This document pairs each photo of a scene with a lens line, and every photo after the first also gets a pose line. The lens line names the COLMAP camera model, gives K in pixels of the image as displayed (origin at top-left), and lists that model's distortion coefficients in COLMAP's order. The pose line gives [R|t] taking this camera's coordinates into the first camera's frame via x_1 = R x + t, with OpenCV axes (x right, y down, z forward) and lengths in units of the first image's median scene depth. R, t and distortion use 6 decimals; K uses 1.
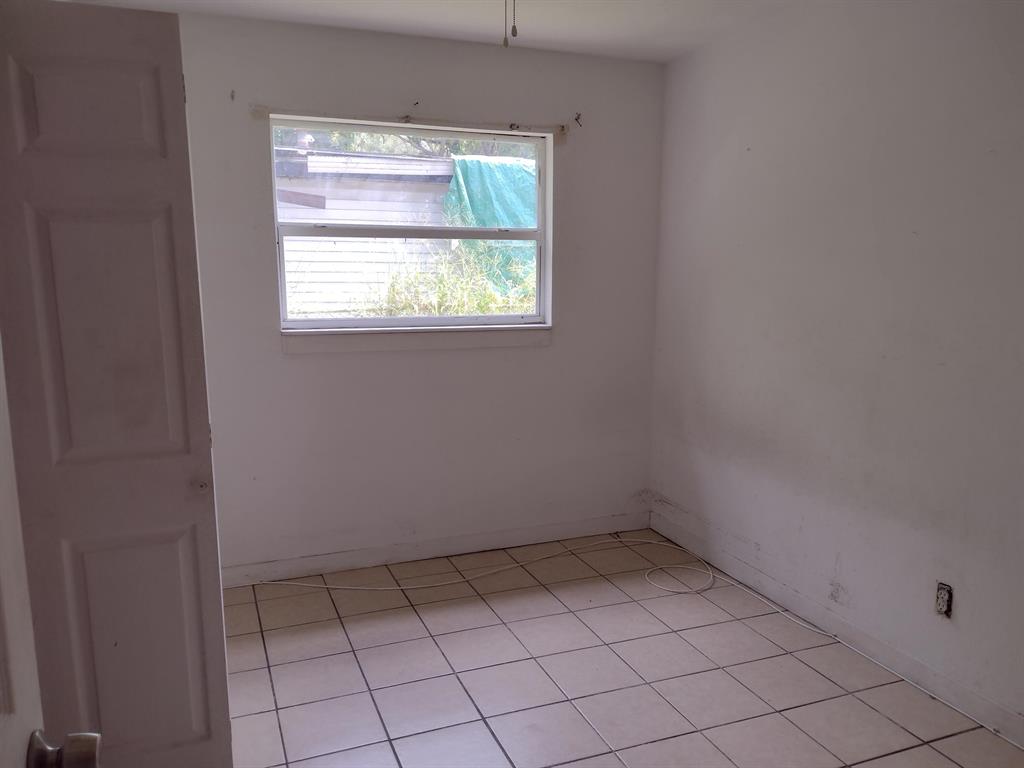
lens RADIAL K [[792.8, 0, 506.4], [0, 792.8, 387.1], [0, 0, 1]] dist [0.032721, -0.003392]
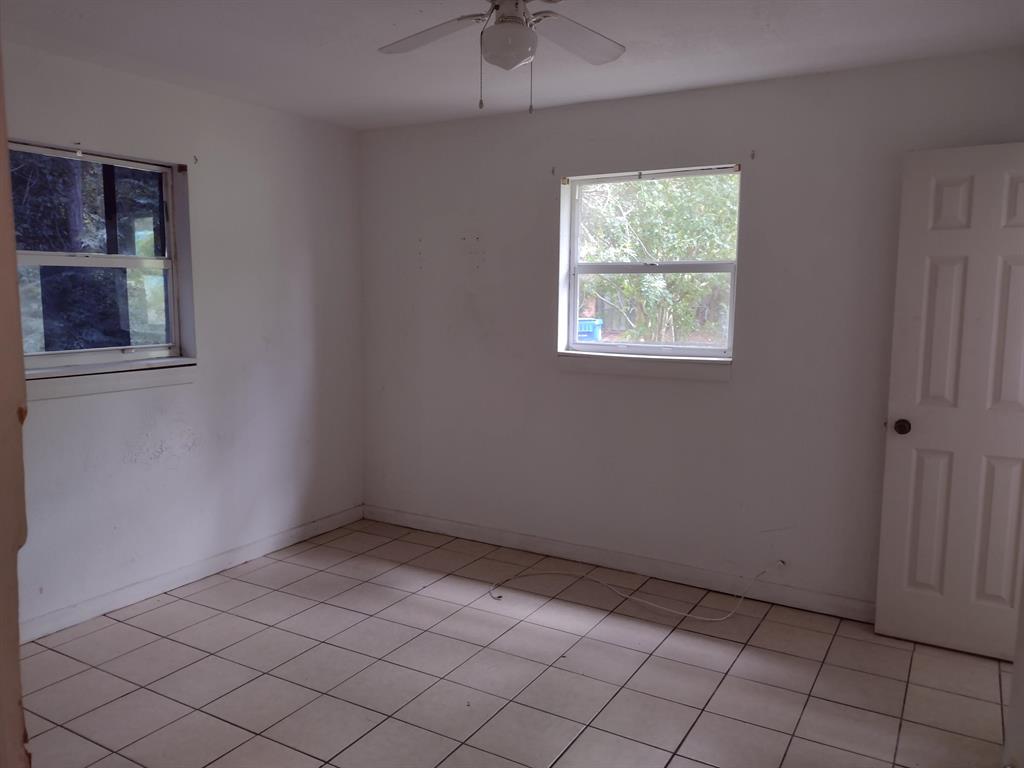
lens RADIAL K [[792.8, 0, 510.2], [0, 792.8, 380.4], [0, 0, 1]] dist [0.032721, -0.003392]
pose [[0.624211, 0.100300, -0.774790, 0.639053], [-0.128940, 0.991351, 0.024454, -0.045933], [0.770542, 0.084637, 0.631745, 0.203457]]
